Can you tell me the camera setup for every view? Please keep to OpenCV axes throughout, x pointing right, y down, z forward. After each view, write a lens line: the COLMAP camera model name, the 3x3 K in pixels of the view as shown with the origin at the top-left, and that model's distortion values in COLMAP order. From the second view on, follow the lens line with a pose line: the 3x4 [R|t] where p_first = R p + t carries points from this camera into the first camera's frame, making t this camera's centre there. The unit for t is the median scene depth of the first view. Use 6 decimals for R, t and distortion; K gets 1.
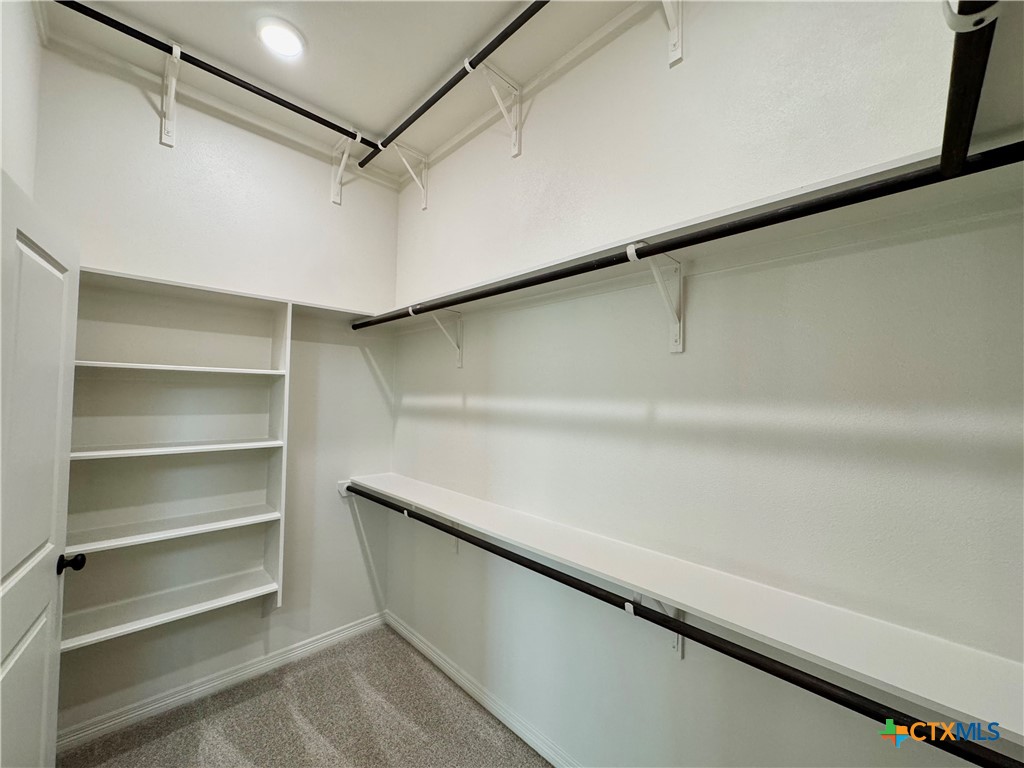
lens RADIAL K [[408.9, 0, 510.3], [0, 408.9, 385.0], [0, 0, 1]] dist [-0.002132, 0.000927]
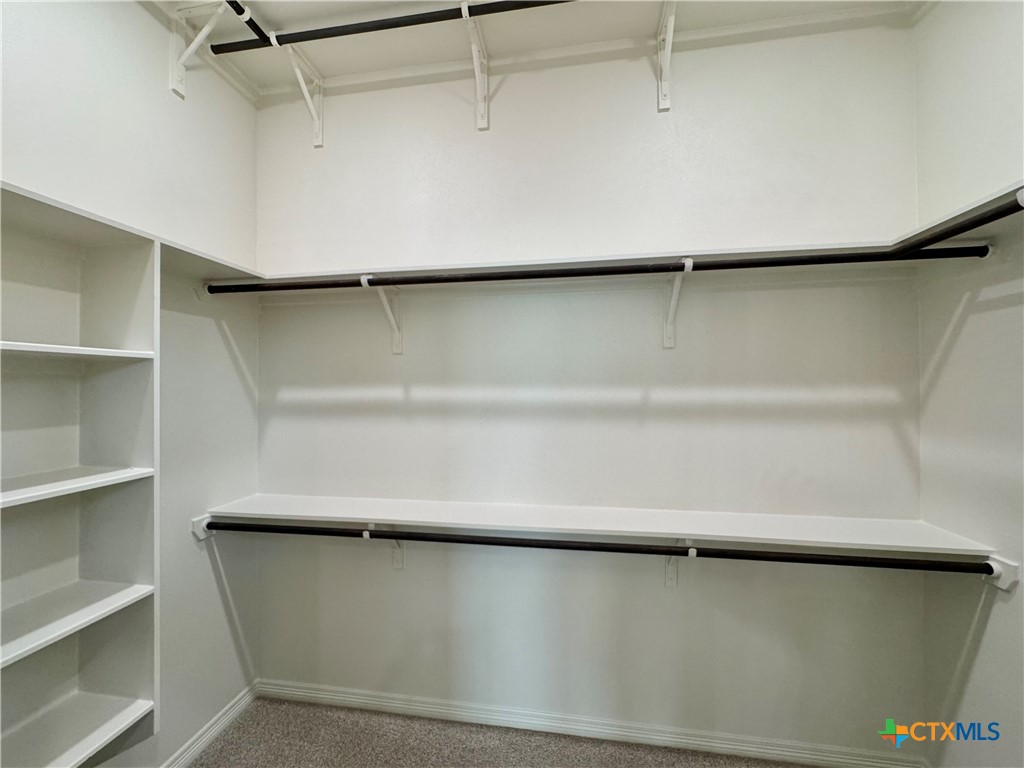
lens RADIAL K [[408.9, 0, 510.7], [0, 408.9, 385.1], [0, 0, 1]] dist [-0.002132, 0.000927]
pose [[0.800095, -0.019394, 0.599560, -0.454405], [0.002555, 0.999578, 0.028924, -0.000968], [-0.599868, -0.021610, 0.799807, 0.178685]]
